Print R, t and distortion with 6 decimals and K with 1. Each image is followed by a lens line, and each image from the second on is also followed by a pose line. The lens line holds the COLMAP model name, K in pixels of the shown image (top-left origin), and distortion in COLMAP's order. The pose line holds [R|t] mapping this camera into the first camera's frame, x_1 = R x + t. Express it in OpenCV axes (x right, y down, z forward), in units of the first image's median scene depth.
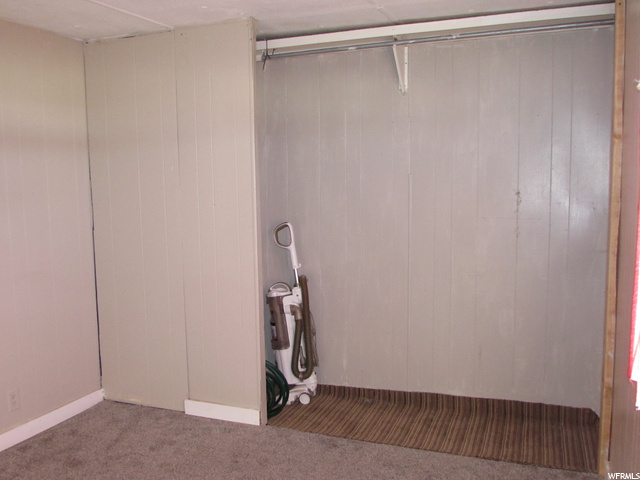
lens RADIAL K [[617.5, 0, 319.8], [0, 617.5, 240.6], [0, 0, 1]] dist [-0.066701, 0.000000]
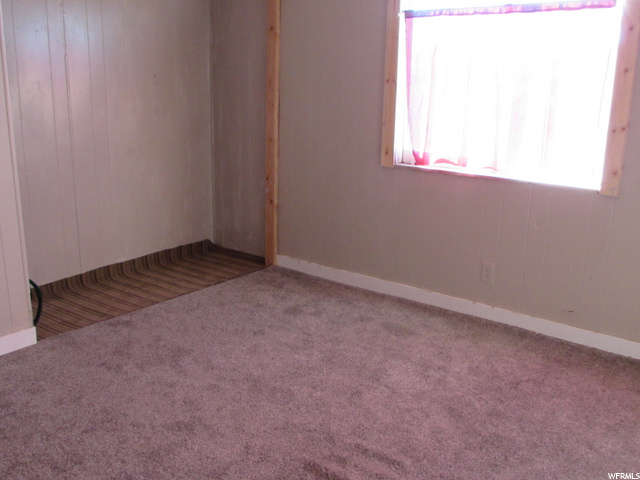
lens RADIAL K [[617.5, 0, 319.1], [0, 617.5, 240.0], [0, 0, 1]] dist [-0.066701, 0.000000]
pose [[0.299968, -0.233866, 0.924838, -0.734007], [0.078571, 0.972247, 0.220370, -0.003081], [-0.950708, 0.006562, 0.310019, 0.335024]]
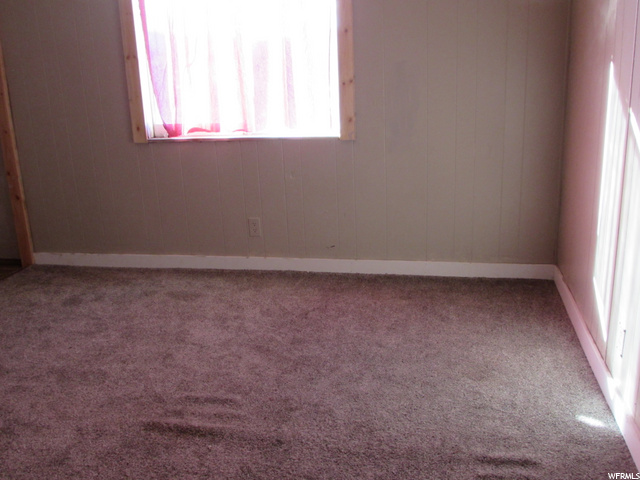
lens RADIAL K [[617.5, 0, 322.8], [0, 617.5, 240.5], [0, 0, 1]] dist [-0.066701, 0.000000]
pose [[-0.167575, -0.266194, 0.949241, -0.795792], [0.141437, 0.946405, 0.290367, 0.013327], [-0.975661, 0.182916, -0.120944, 0.401340]]
